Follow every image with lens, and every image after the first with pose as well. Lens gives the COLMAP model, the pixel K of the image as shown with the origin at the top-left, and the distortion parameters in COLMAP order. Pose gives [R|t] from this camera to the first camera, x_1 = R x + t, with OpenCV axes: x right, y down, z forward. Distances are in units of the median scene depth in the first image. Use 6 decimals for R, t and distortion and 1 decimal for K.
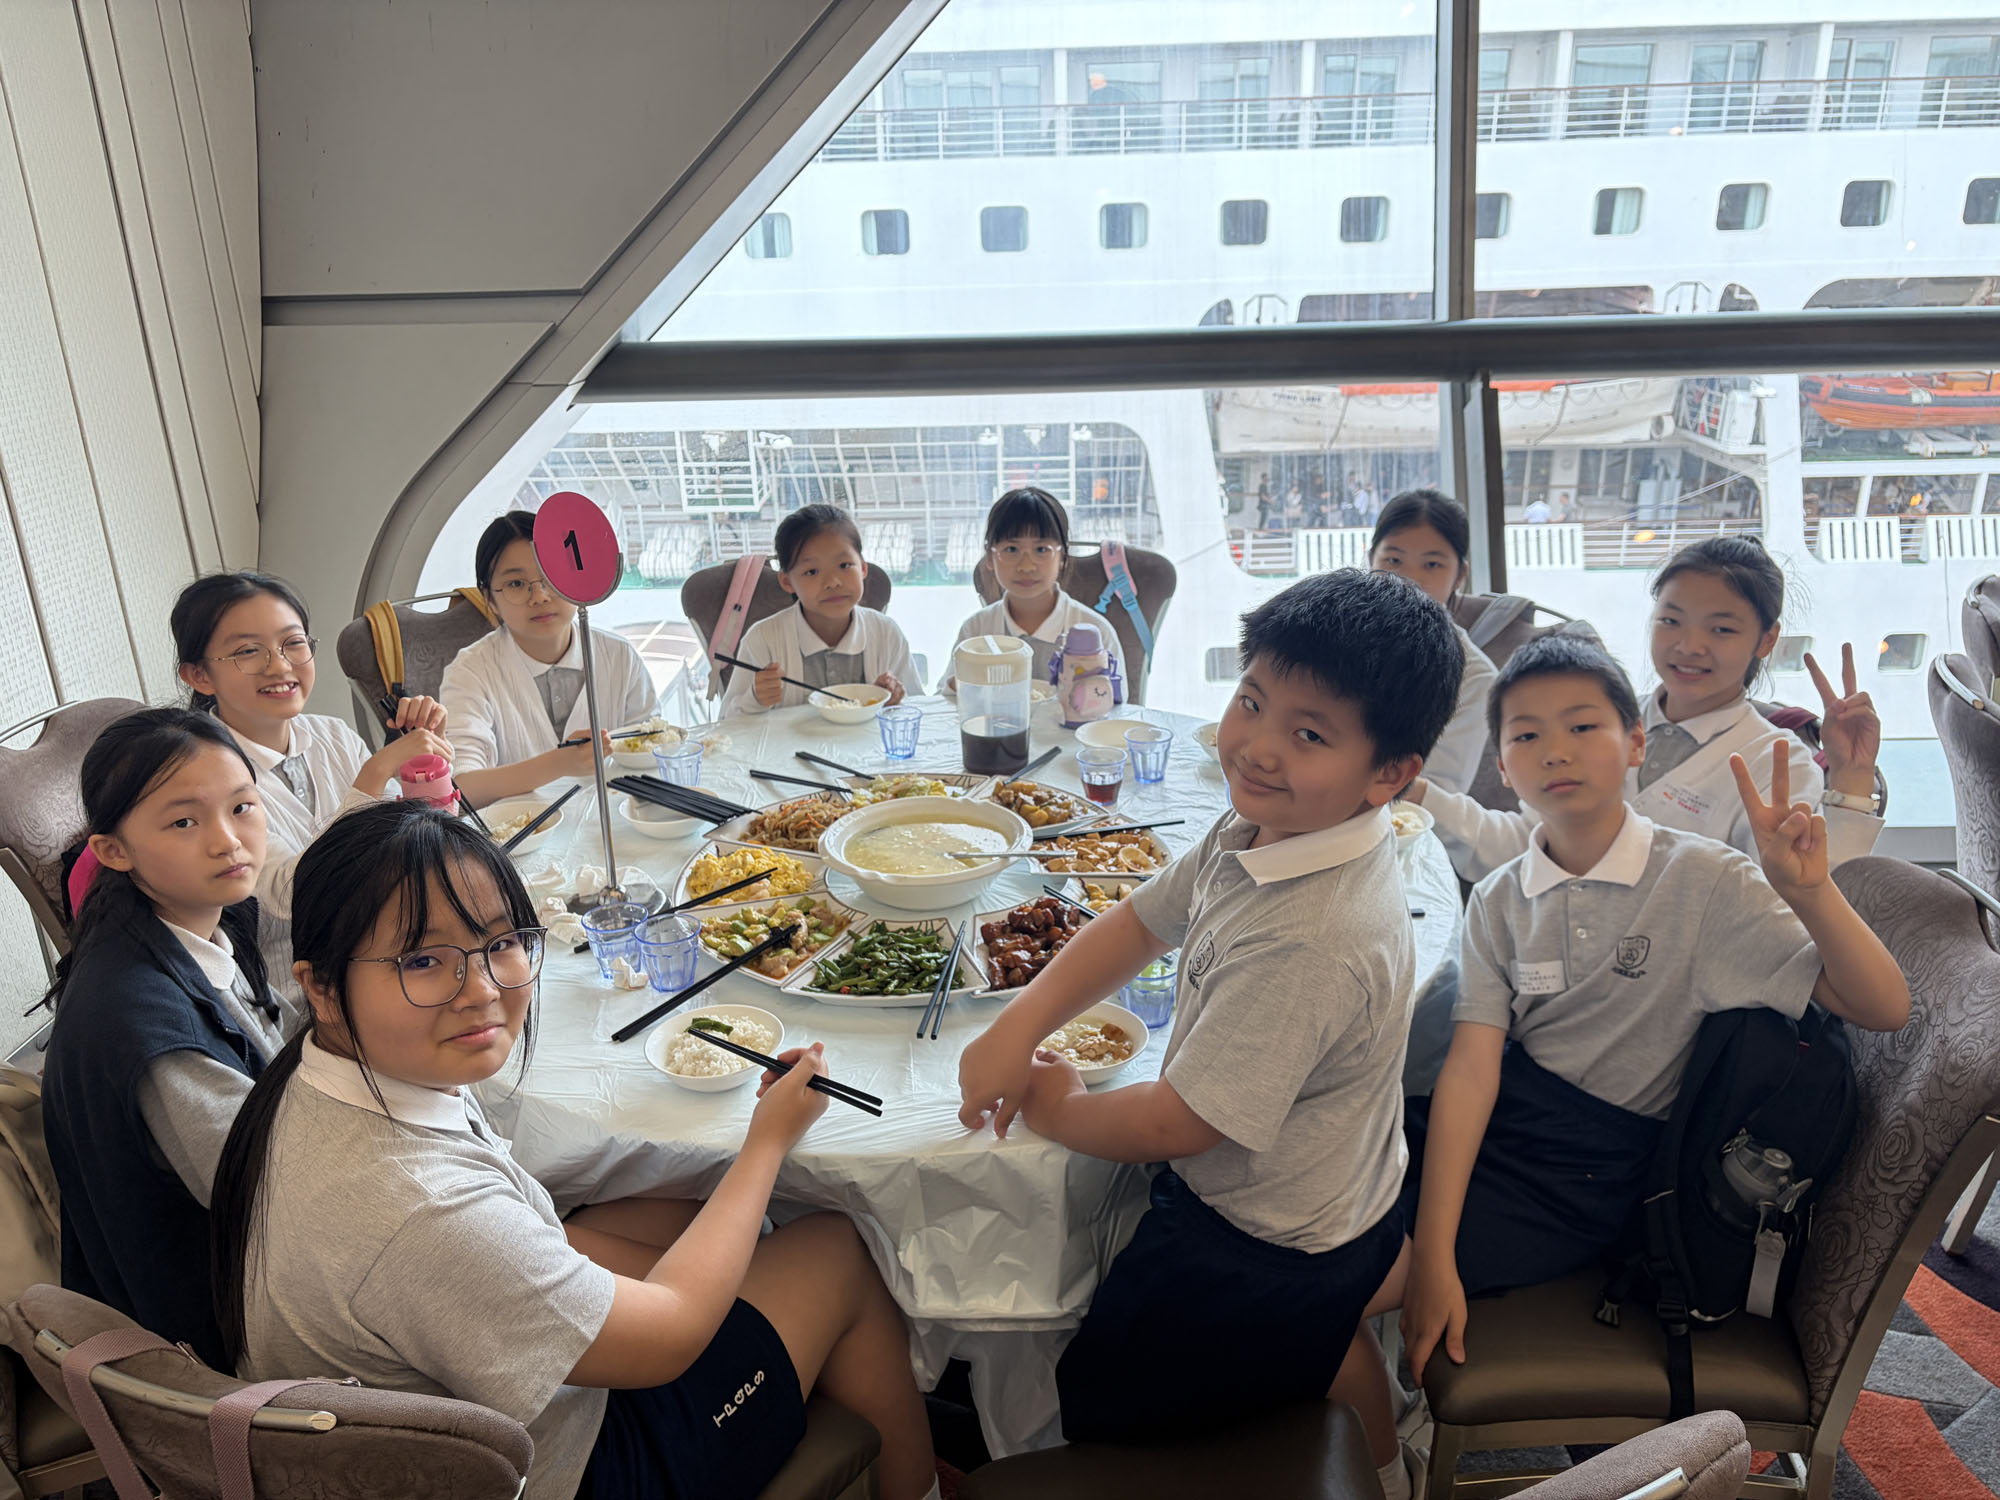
lens RADIAL K [[1480.2, 0, 1031.8], [0, 1480.2, 746.5], [0, 0, 1]] dist [0.080645, -0.094714]
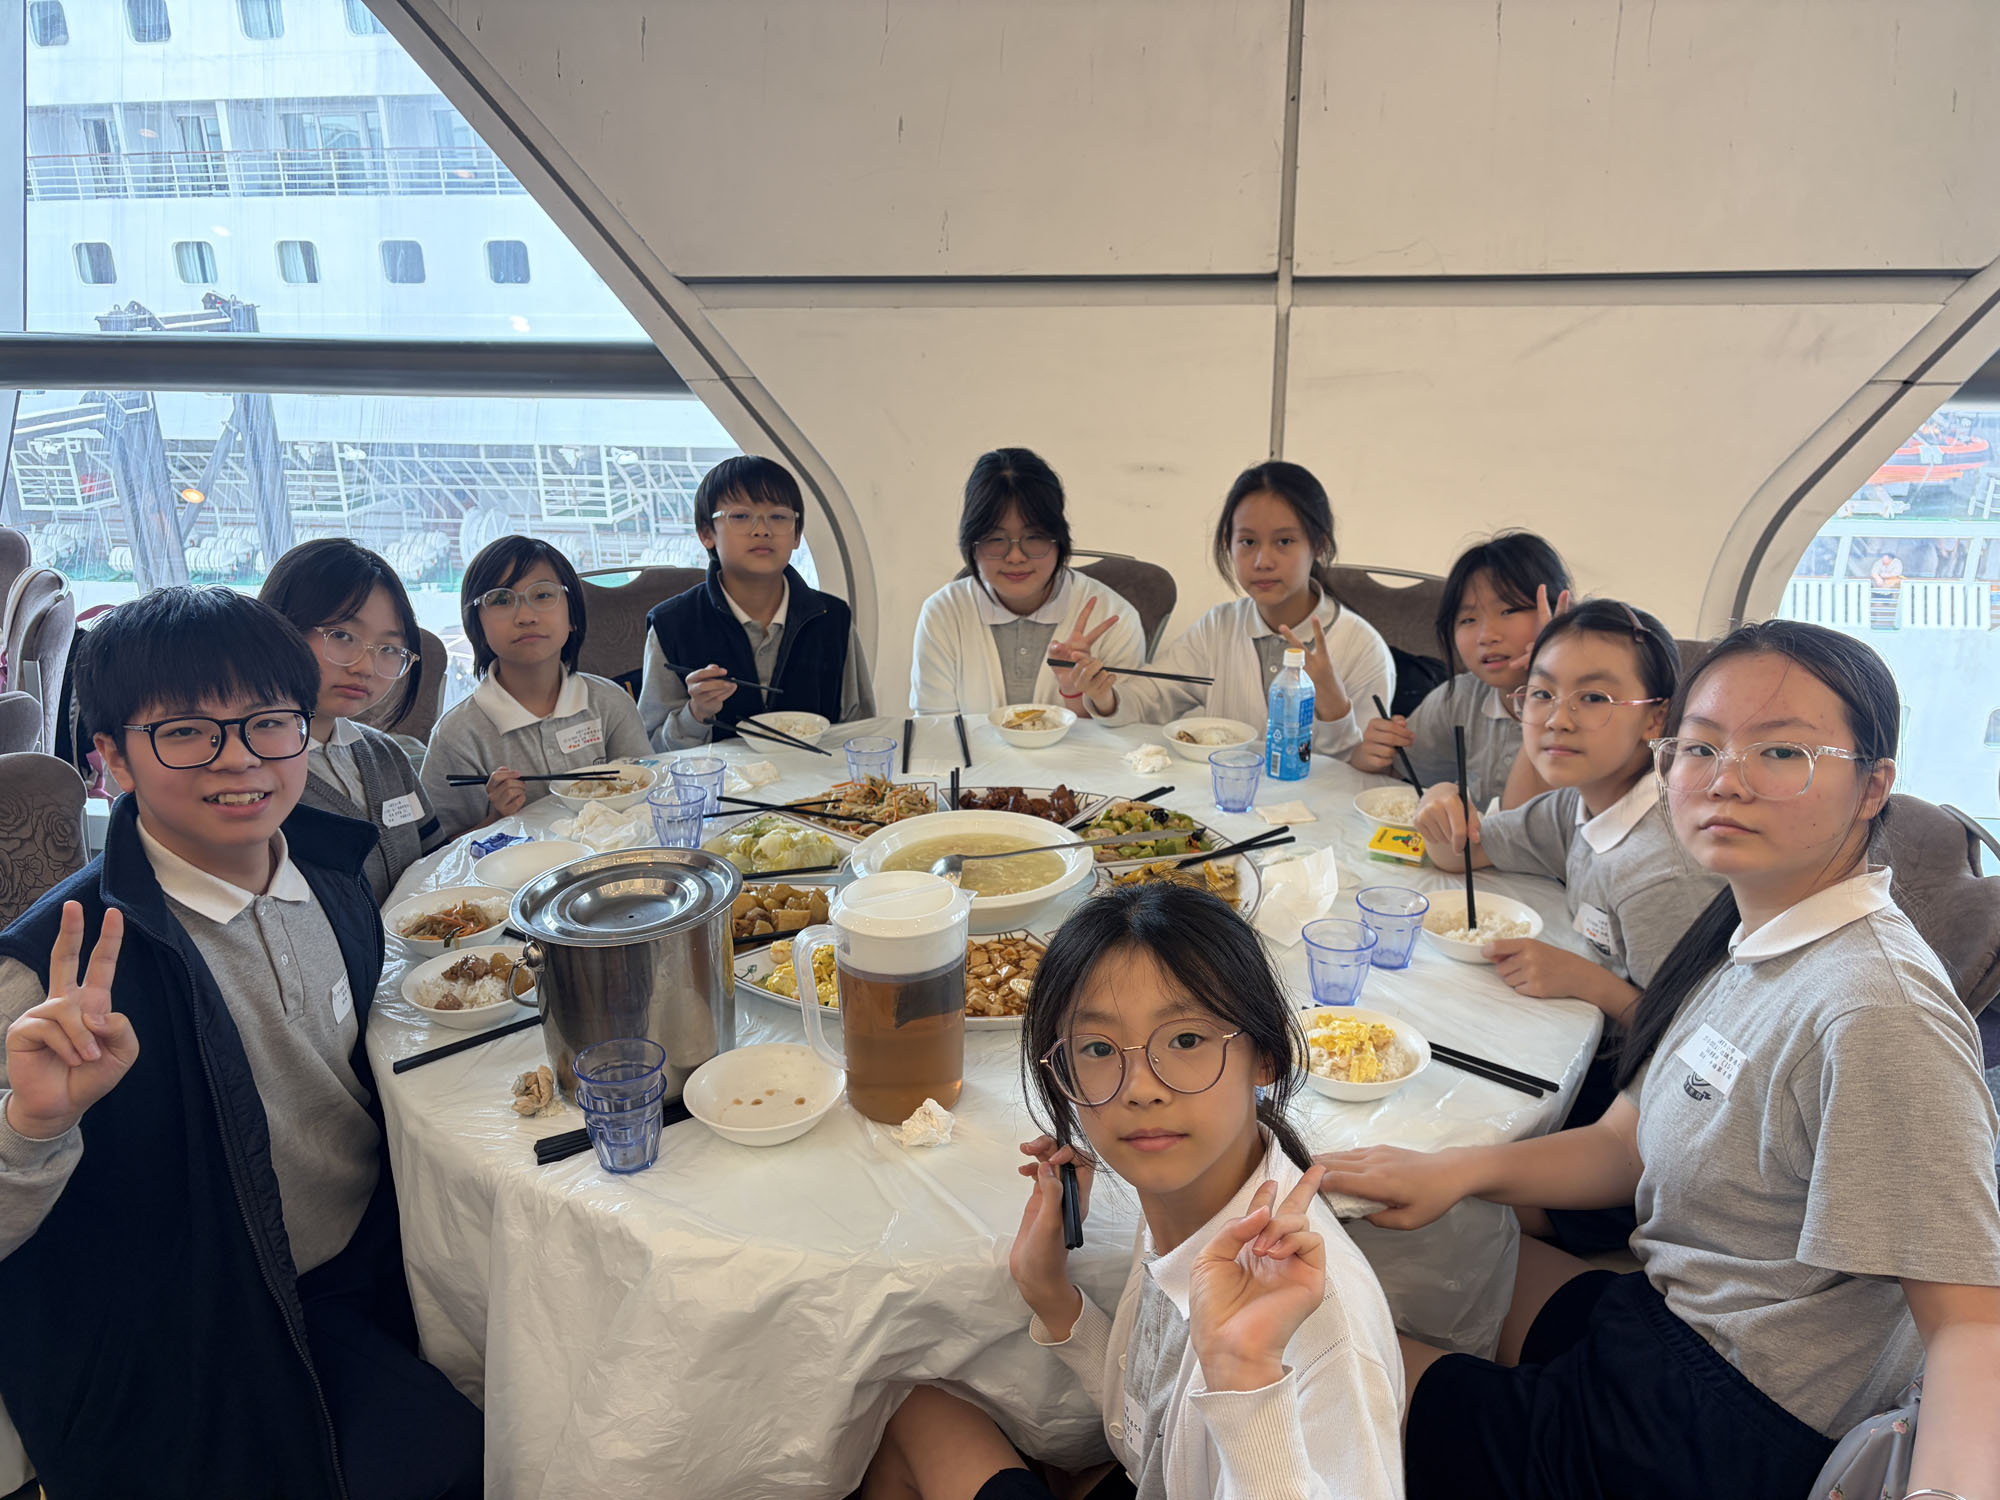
lens RADIAL K [[1512.3, 0, 1000.0], [0, 1512.3, 750.0], [0, 0, 1]] dist [0.009741, 0.001431]
pose [[0.991297, 0.056023, -0.119128, 0.237149], [-0.058028, 0.998225, -0.013421, -0.003417], [0.118165, 0.020217, 0.992788, -0.007779]]
